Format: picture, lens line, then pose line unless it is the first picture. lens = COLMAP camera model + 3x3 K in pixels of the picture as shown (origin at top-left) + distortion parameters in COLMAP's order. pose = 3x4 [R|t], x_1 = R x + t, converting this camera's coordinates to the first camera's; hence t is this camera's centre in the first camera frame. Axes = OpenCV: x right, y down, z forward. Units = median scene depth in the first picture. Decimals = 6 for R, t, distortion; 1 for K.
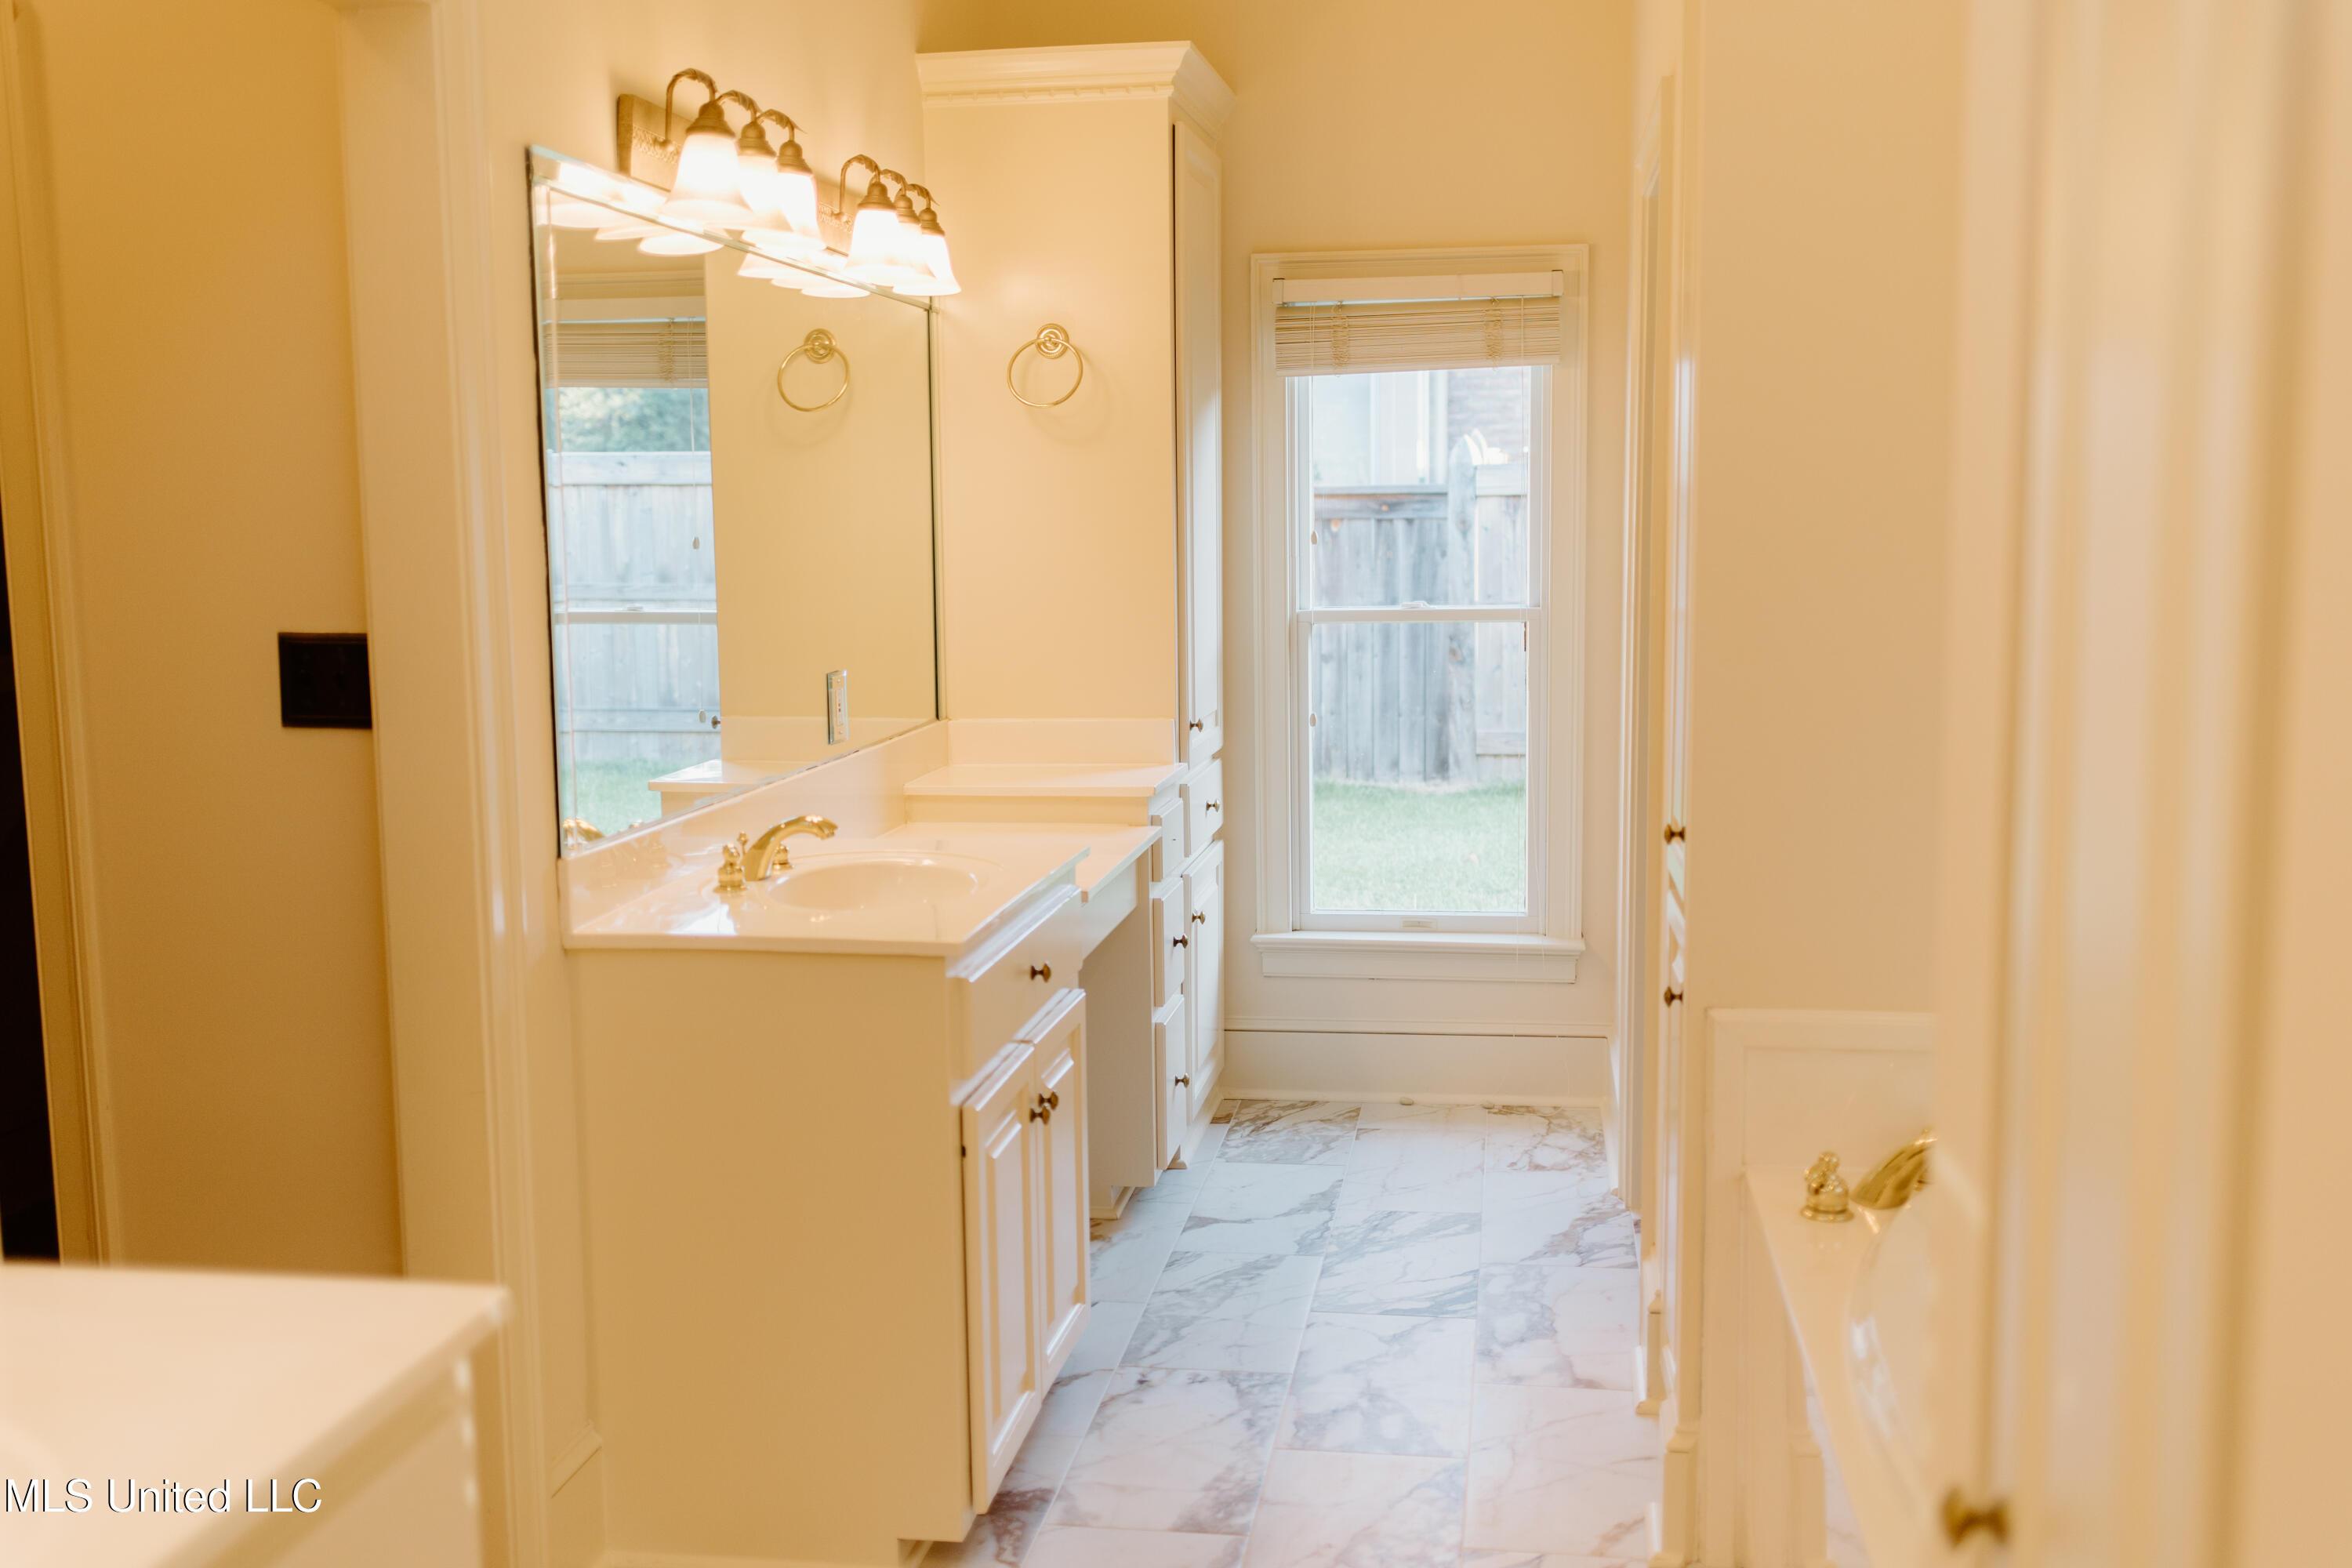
lens RADIAL K [[2229.3, 0, 1176.0], [0, 2229.3, 784.0], [0, 0, 1]] dist [0.008312, -0.005620]
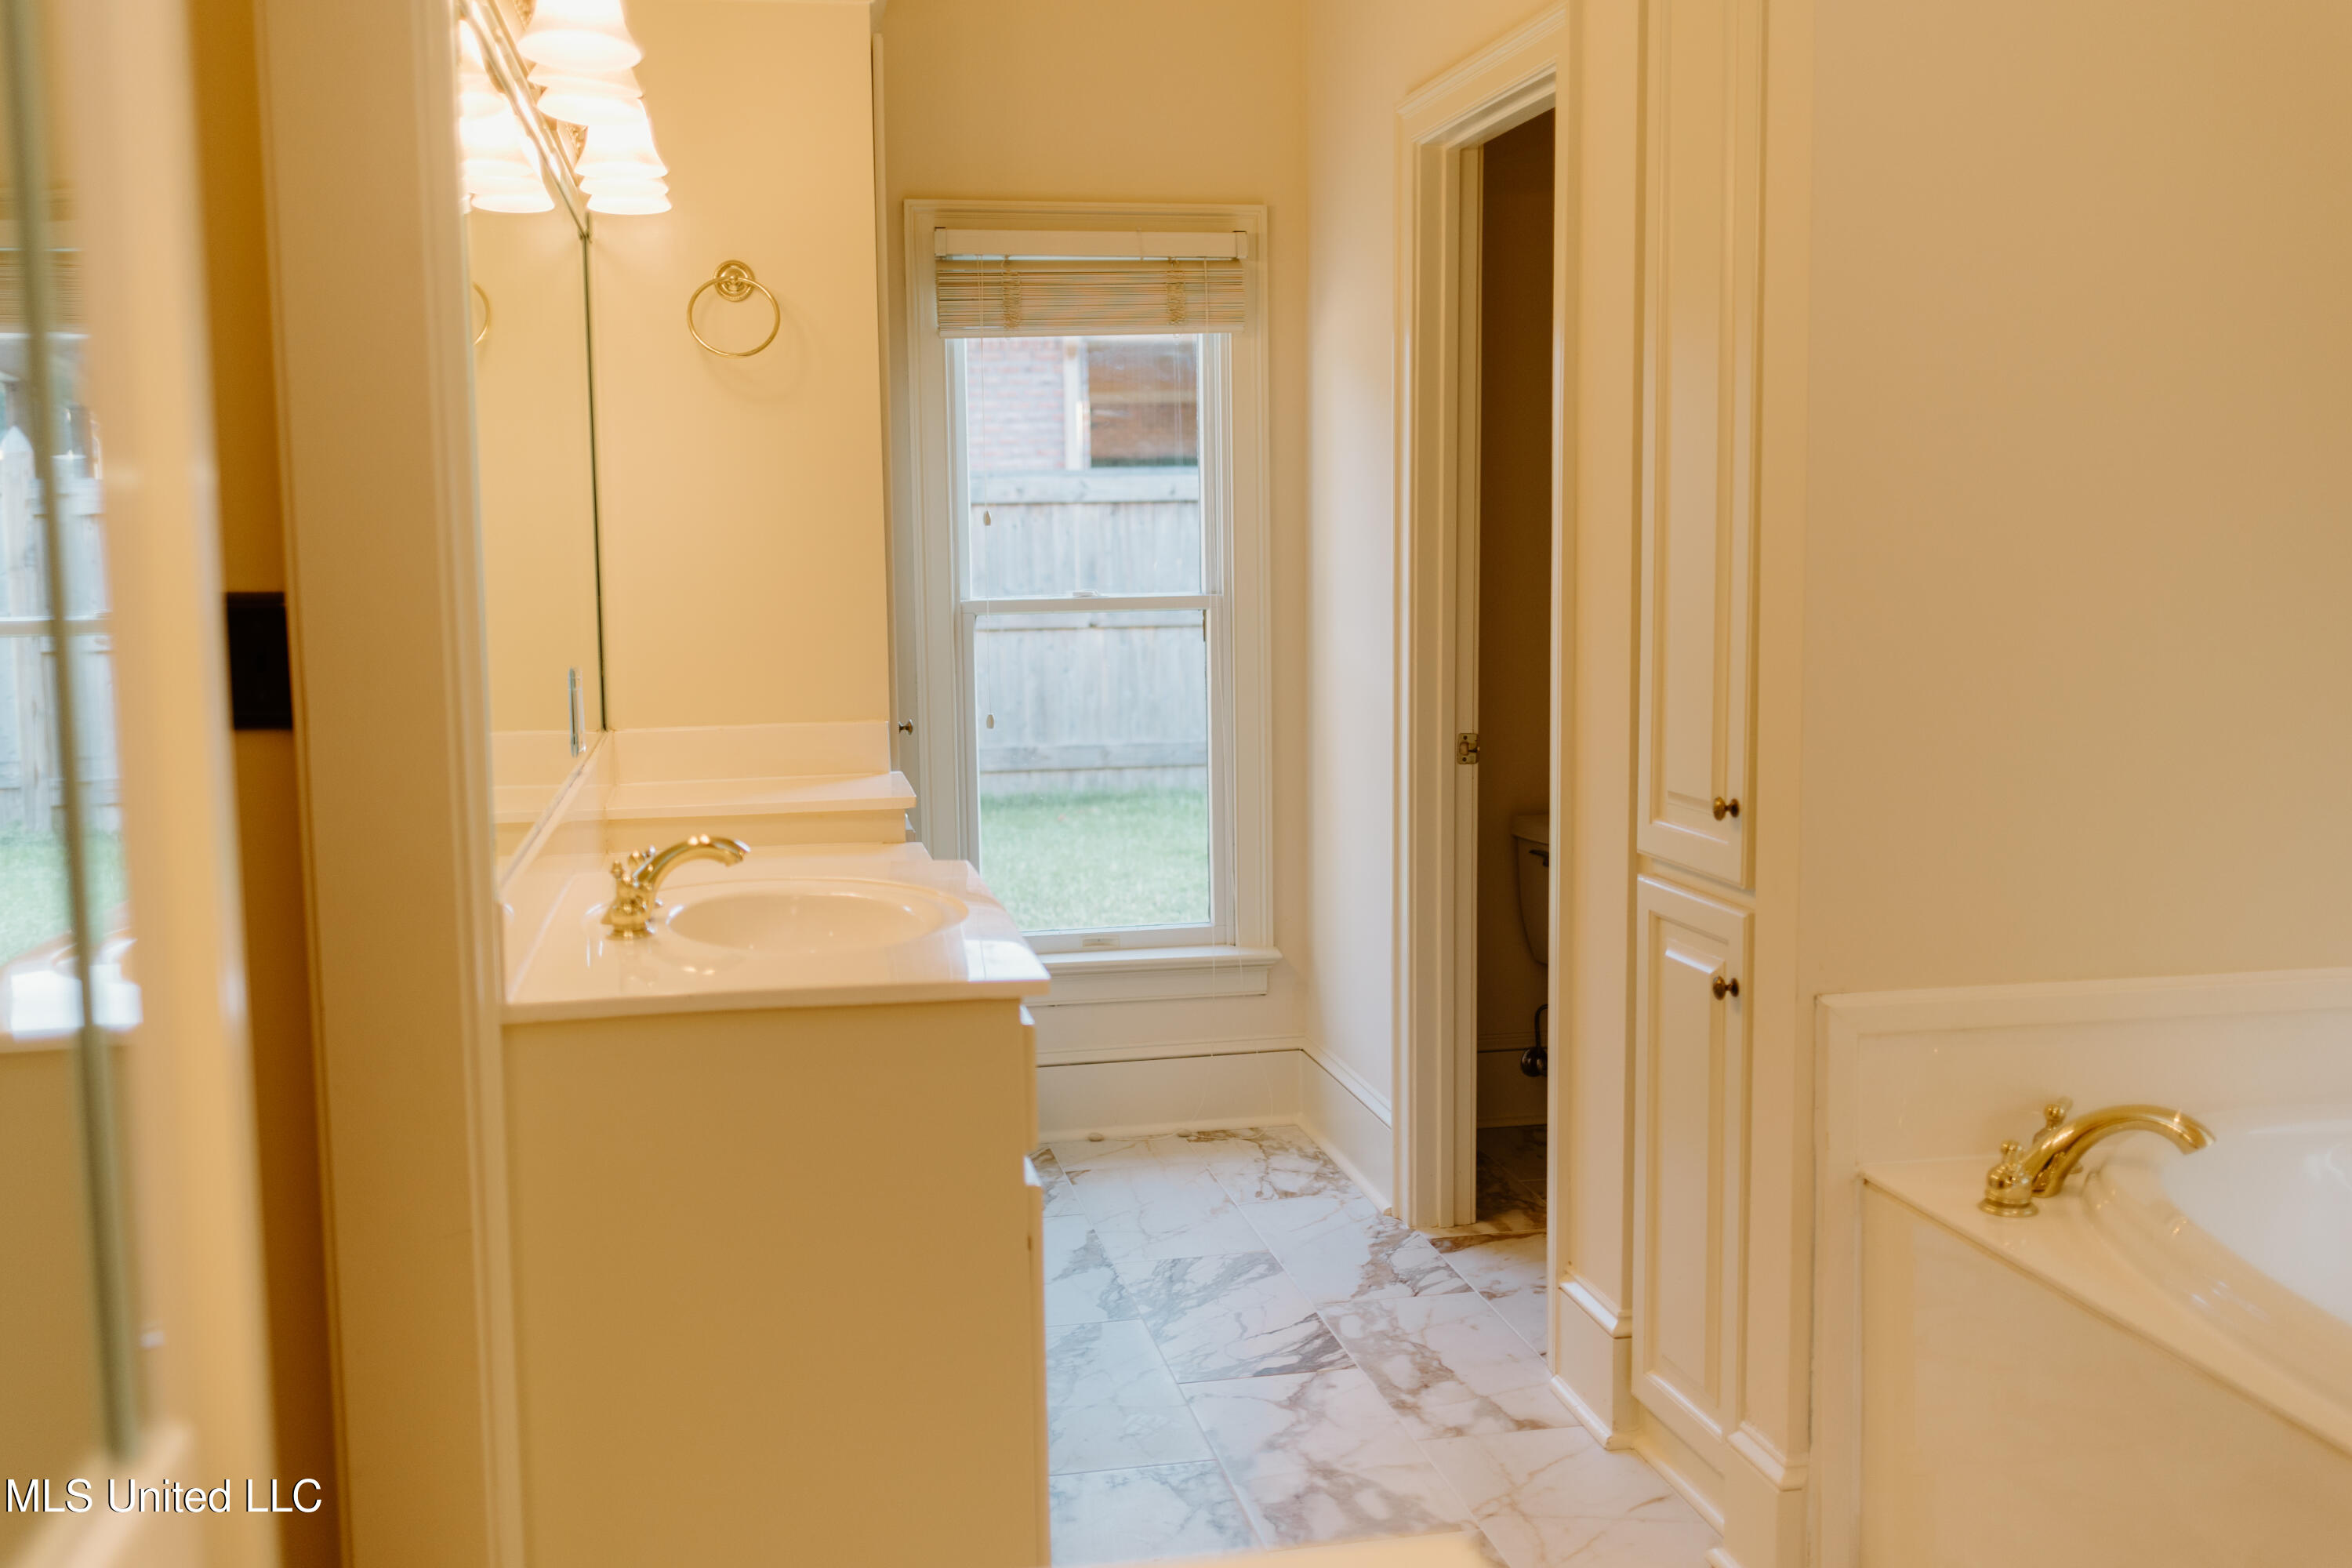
lens RADIAL K [[2229.3, 0, 1176.0], [0, 2229.3, 784.0], [0, 0, 1]] dist [0.008312, -0.005620]
pose [[0.939495, -0.038655, 0.340375, -0.181114], [0.043317, 0.999043, -0.006106, 0.005326], [-0.339813, 0.020480, 0.940270, 0.136567]]
